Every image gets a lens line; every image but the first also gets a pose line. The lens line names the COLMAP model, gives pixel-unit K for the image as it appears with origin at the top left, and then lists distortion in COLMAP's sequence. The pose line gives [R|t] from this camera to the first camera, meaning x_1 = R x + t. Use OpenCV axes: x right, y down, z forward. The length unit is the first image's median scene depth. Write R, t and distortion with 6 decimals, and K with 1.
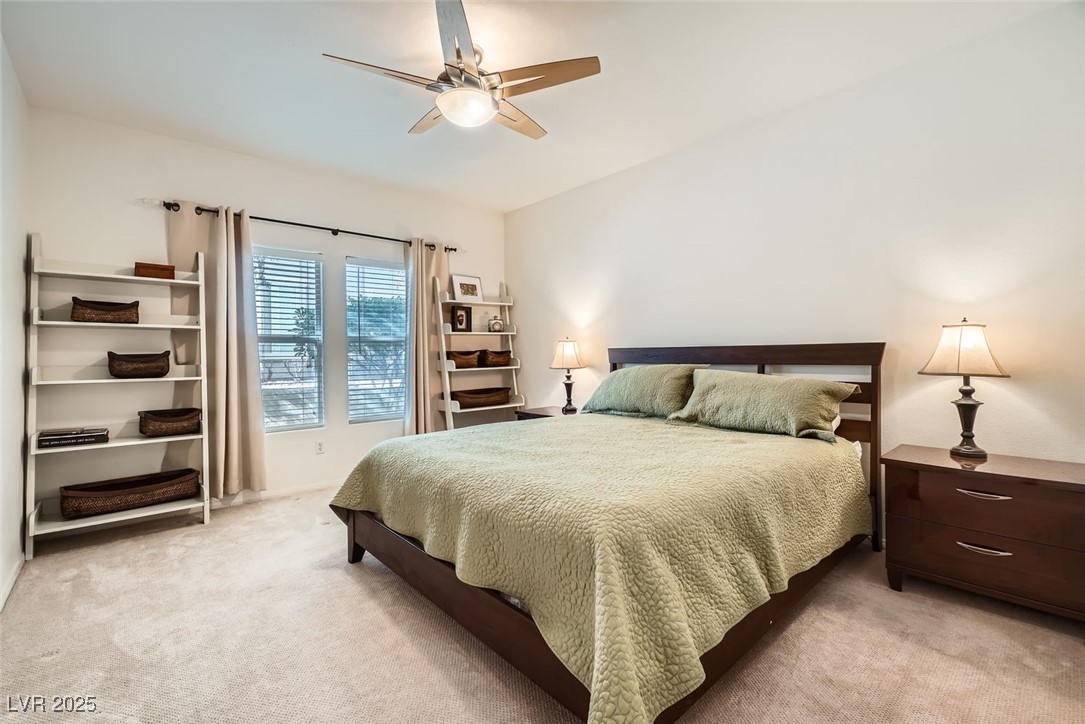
lens RADIAL K [[498.5, 0, 542.1], [0, 498.5, 343.7], [0, 0, 1]] dist [-0.000356, 0.000029]
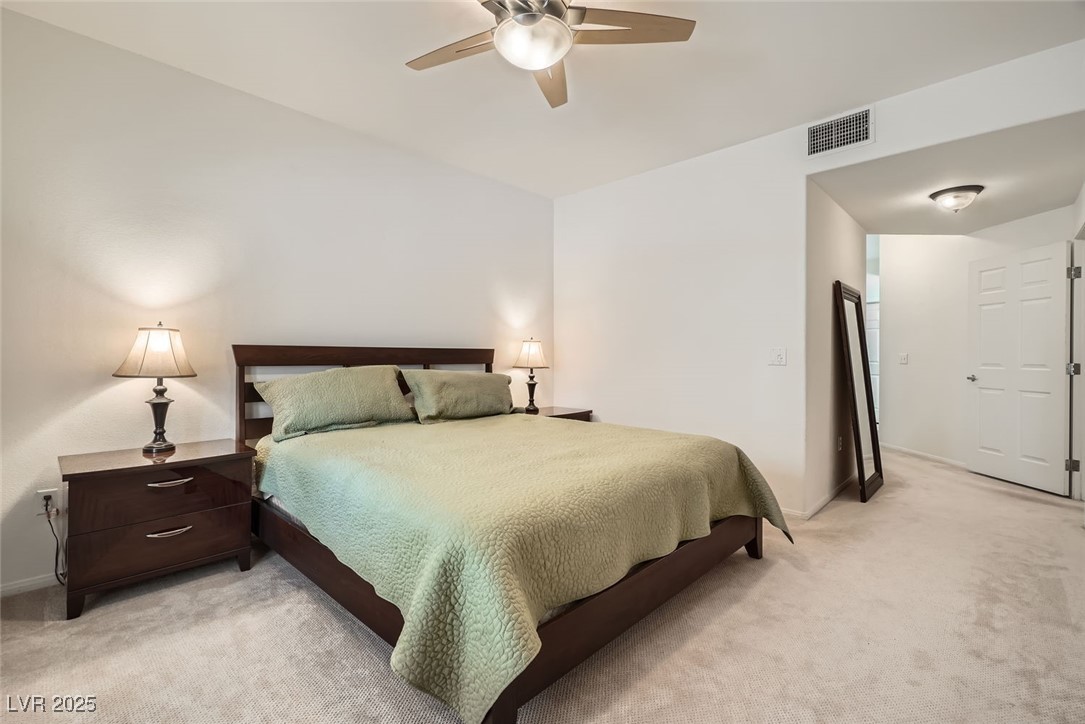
lens RADIAL K [[460.4, 0, 552.5], [0, 460.4, 362.2], [0, 0, 1]] dist [0.001464, 0.004312]
pose [[-0.041707, -0.006263, 0.999110, -0.176207], [-0.026939, 0.999624, 0.005142, 0.006322], [-0.998767, -0.026701, -0.041861, 0.202786]]
